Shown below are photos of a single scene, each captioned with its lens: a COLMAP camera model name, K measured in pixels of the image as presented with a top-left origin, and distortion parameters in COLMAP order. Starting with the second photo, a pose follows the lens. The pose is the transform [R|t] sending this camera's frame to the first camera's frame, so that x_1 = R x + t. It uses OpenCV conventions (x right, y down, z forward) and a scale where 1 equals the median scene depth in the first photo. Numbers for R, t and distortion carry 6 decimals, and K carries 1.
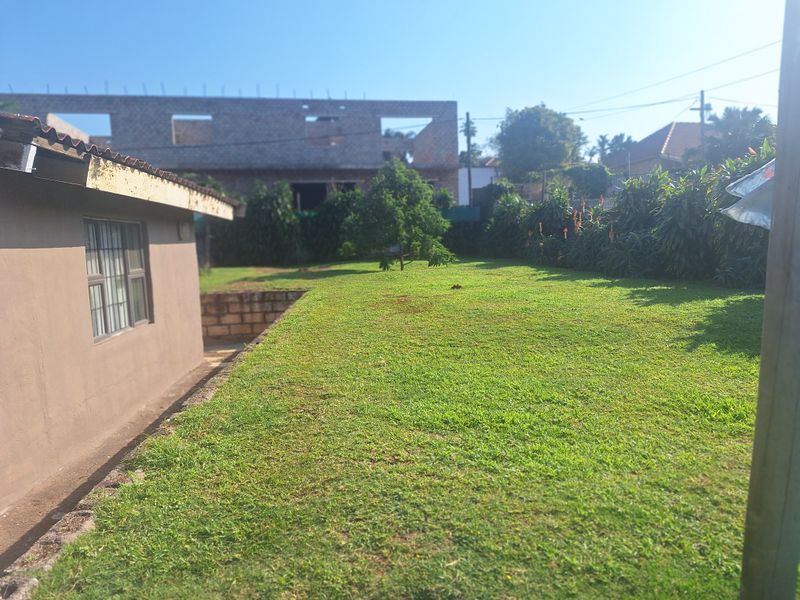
lens RADIAL K [[558.9, 0, 399.4], [0, 558.9, 303.5], [0, 0, 1]] dist [0.004421, 0.000679]
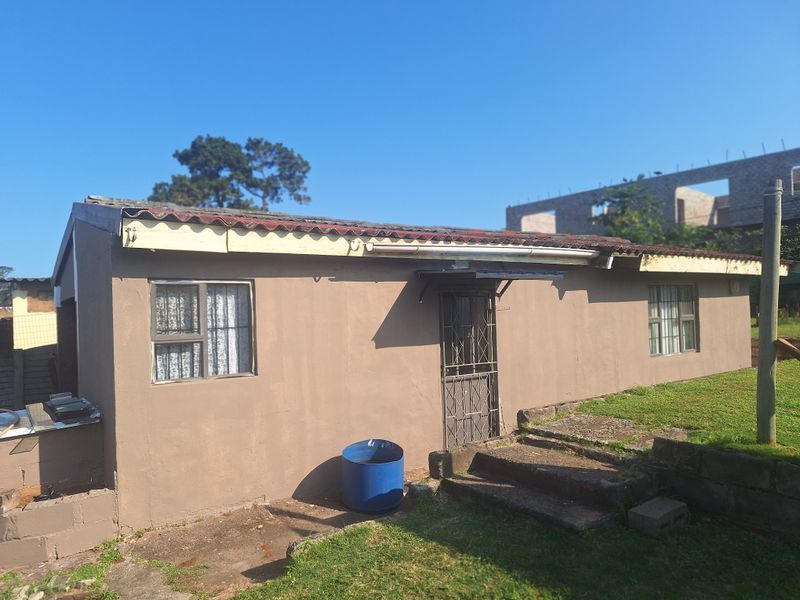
lens RADIAL K [[558.9, 0, 399.4], [0, 558.9, 300.8], [0, 0, 1]] dist [0.004421, 0.000679]
pose [[0.511442, 0.000788, -0.859317, 0.443893], [-0.078689, 0.995841, -0.045921, 0.032654], [0.855707, 0.091104, 0.509377, -0.451114]]
